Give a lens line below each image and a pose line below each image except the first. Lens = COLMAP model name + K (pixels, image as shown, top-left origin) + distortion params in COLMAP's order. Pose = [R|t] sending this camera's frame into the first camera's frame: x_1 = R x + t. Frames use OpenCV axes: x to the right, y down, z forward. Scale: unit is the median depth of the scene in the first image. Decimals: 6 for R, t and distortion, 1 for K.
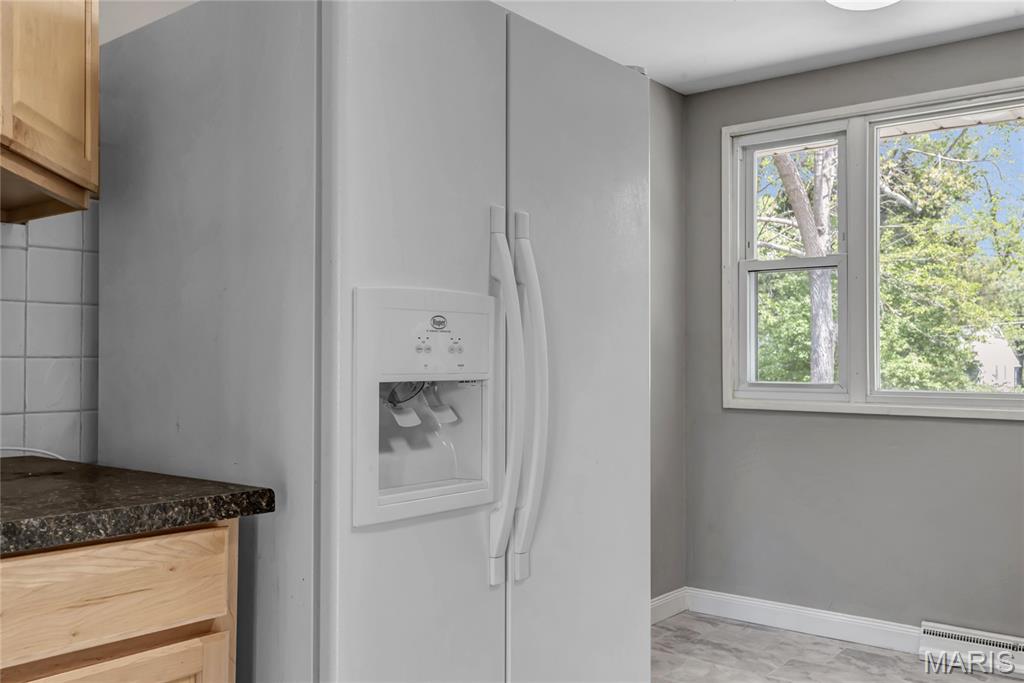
lens RADIAL K [[942.3, 0, 515.5], [0, 942.3, 343.4], [0, 0, 1]] dist [0.035244, 0.000000]
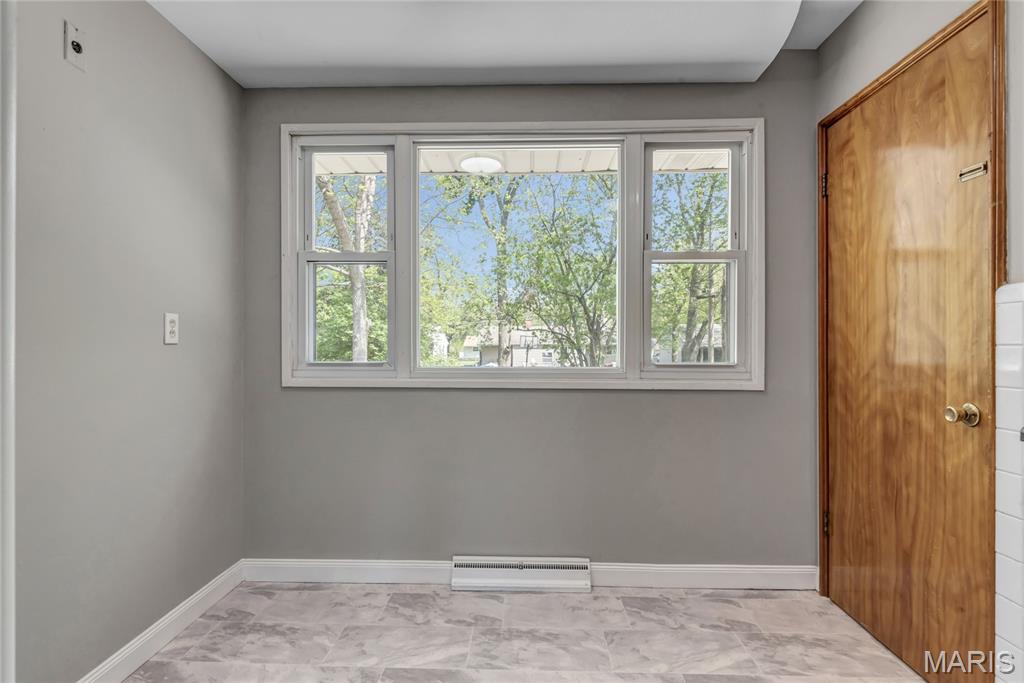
lens RADIAL K [[480.5, 0, 502.1], [0, 480.5, 345.7], [0, 0, 1]] dist [0.003106, -0.002831]
pose [[0.816258, -0.002484, 0.577682, 0.129052], [-0.011446, 0.999725, 0.020472, 0.009242], [-0.577574, -0.023322, 0.816005, 0.487628]]
